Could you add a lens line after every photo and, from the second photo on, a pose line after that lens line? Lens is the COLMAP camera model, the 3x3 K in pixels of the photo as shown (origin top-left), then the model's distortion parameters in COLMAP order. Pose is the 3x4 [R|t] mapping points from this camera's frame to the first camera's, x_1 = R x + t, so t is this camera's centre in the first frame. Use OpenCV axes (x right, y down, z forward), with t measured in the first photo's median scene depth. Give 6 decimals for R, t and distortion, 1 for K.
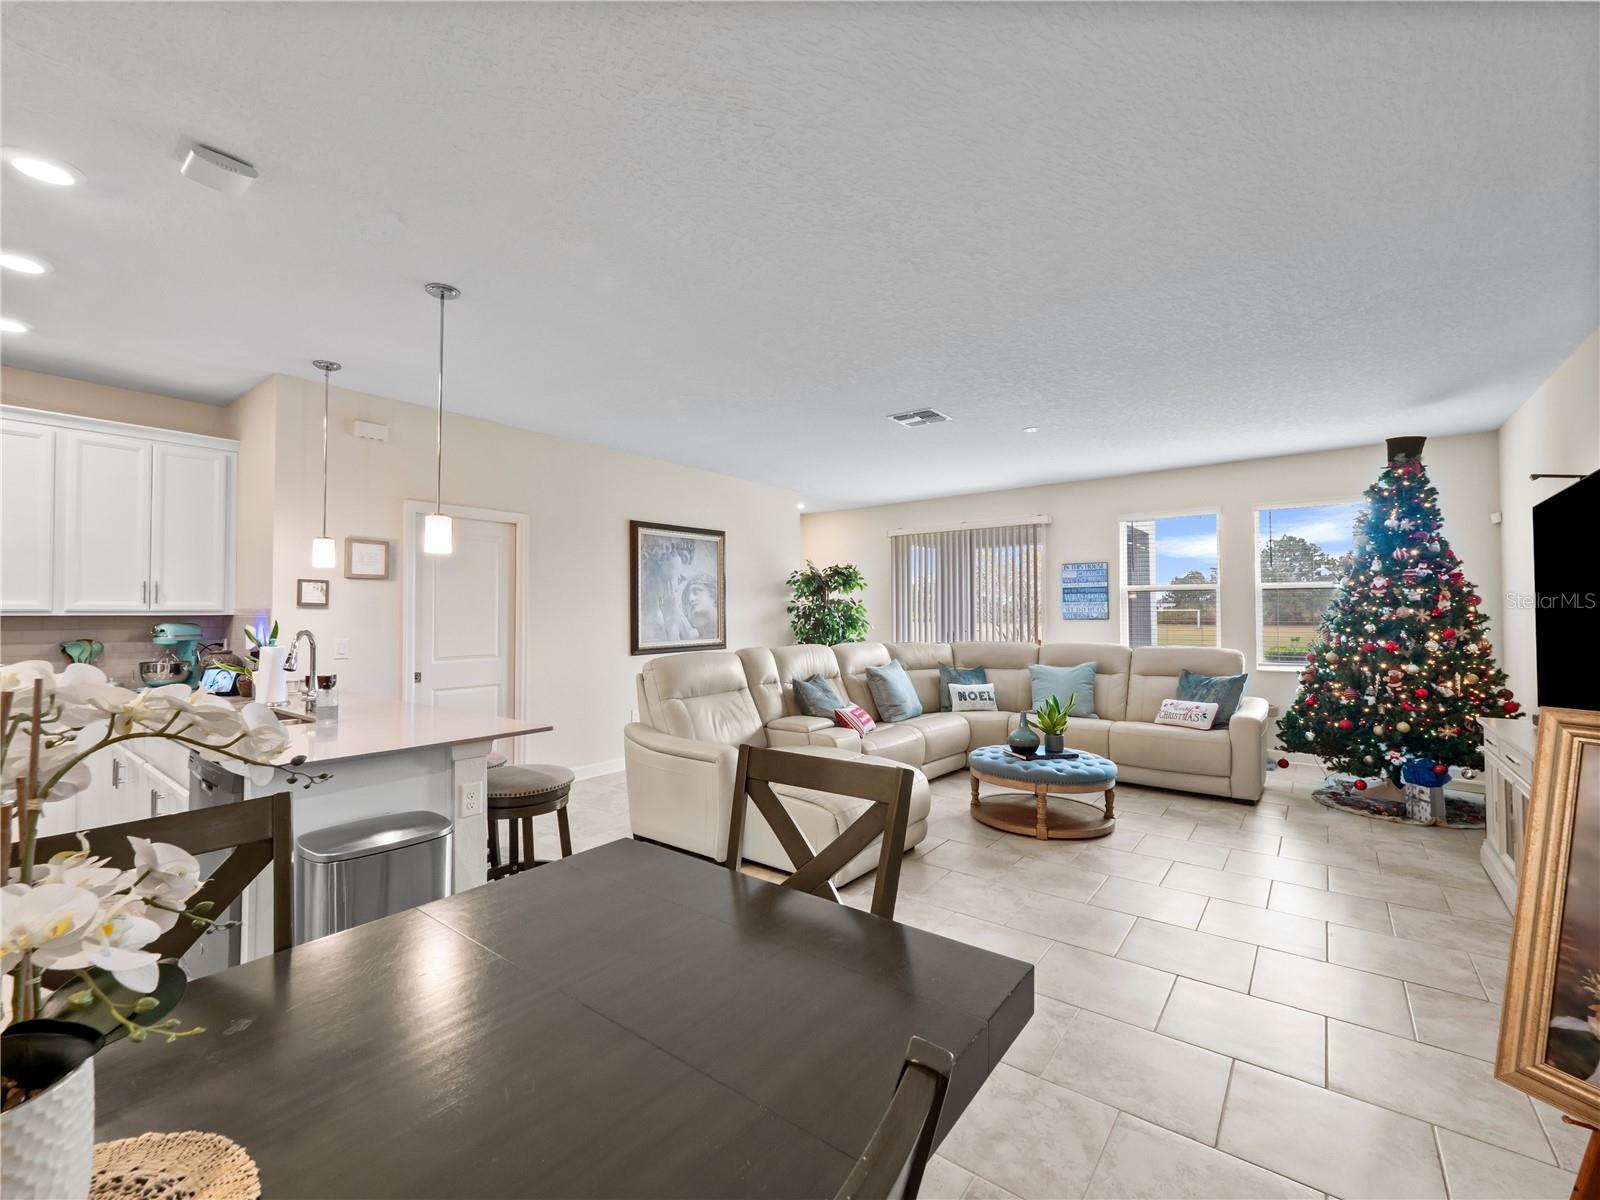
lens RADIAL K [[677.4, 0, 786.1], [0, 677.4, 600.6], [0, 0, 1]] dist [0.004198, -0.007839]
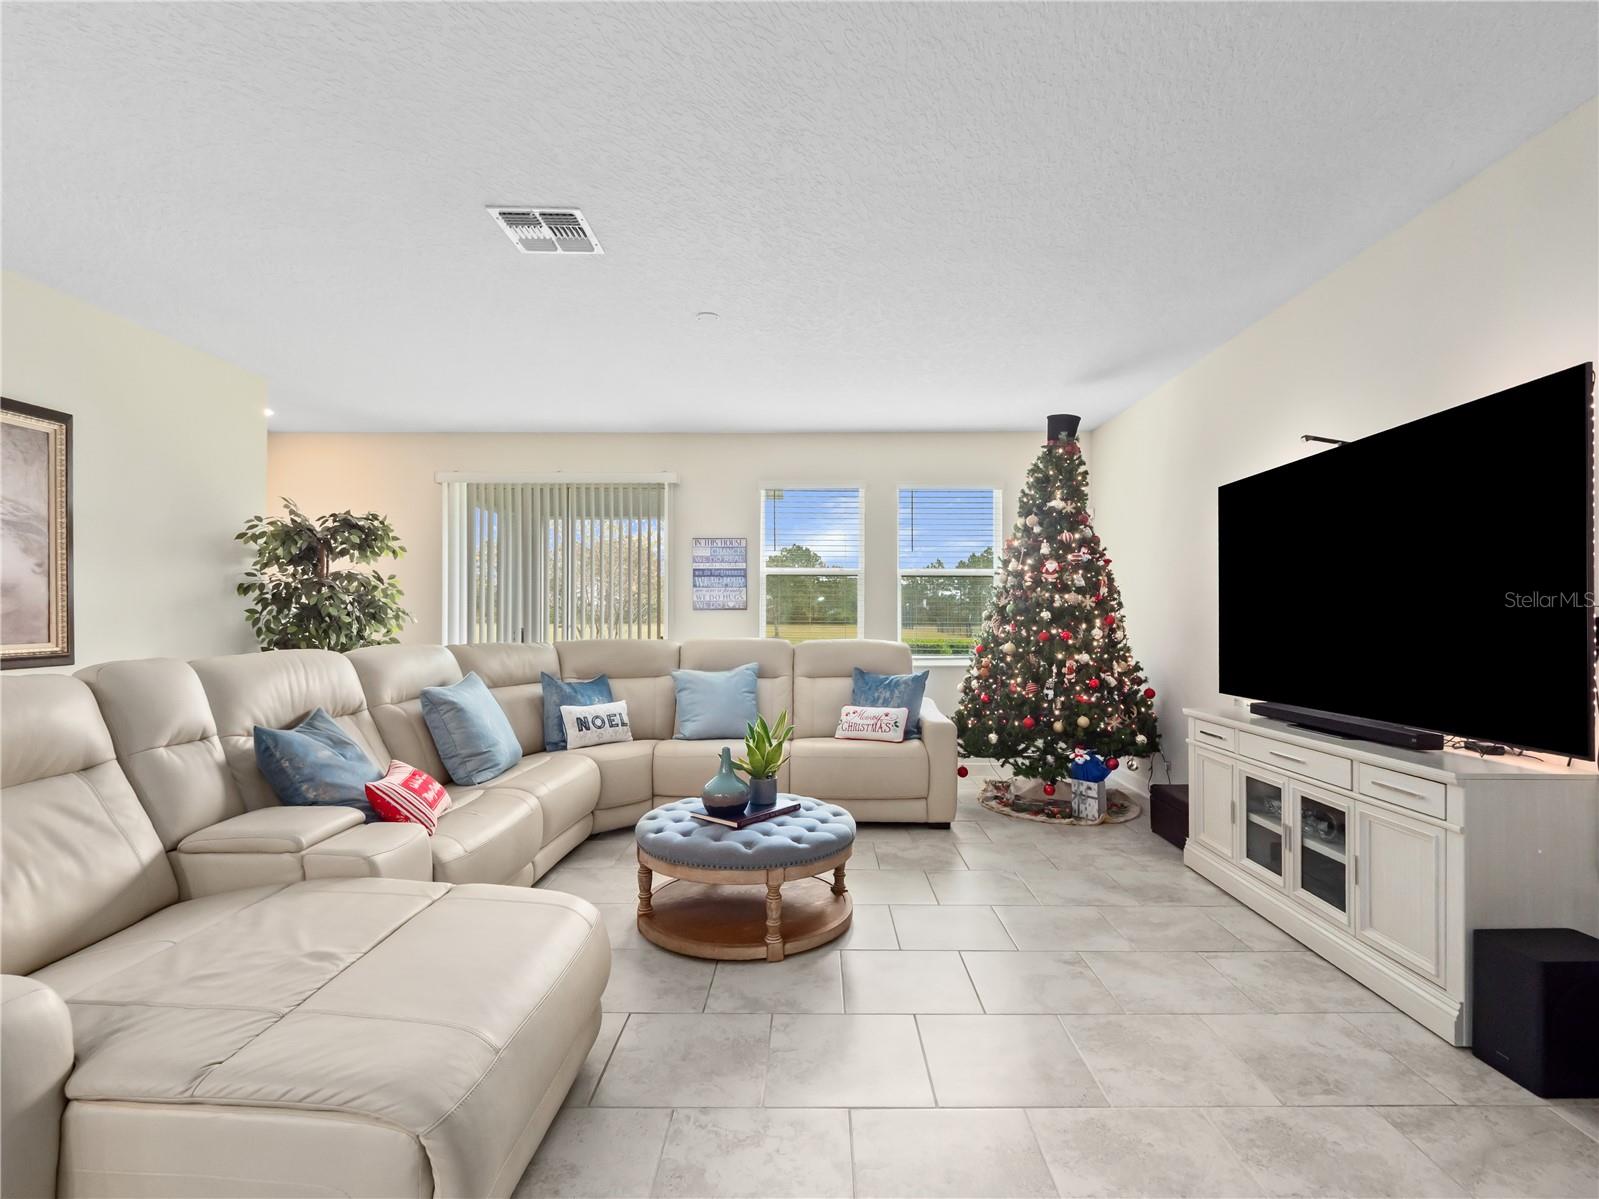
lens RADIAL K [[735.2, 0, 813.2], [0, 735.2, 612.5], [0, 0, 1]] dist [0.012916, -0.008593]
pose [[0.785860, 0.005515, 0.618380, -0.002335], [-0.016559, 0.999789, 0.012126, 0.028984], [-0.618183, -0.019769, 0.785785, 0.399839]]
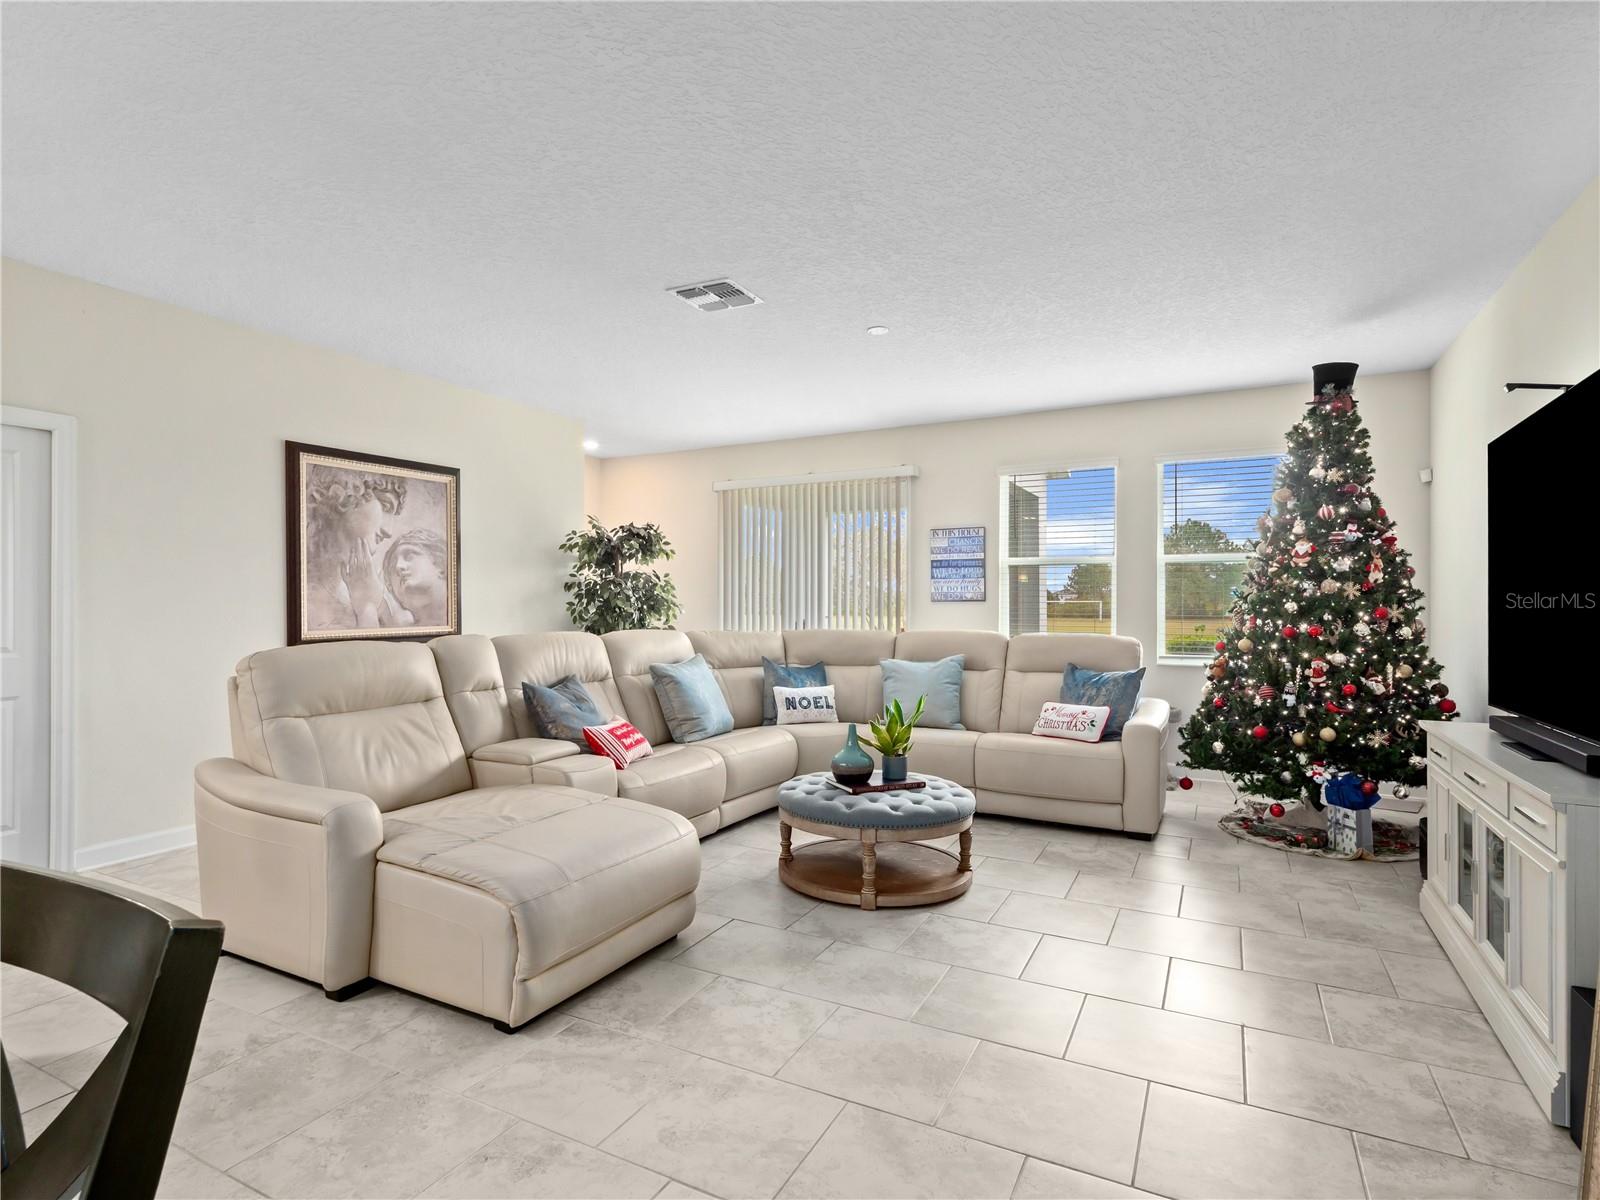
lens RADIAL K [[822.2, 0, 790.2], [0, 822.2, 607.6], [0, 0, 1]] dist [0.027939, -0.030000]
pose [[0.982809, 0.003366, 0.184596, 0.122164], [-0.007500, 0.999736, 0.021703, 0.024435], [-0.184474, -0.022714, 0.982575, 0.170286]]
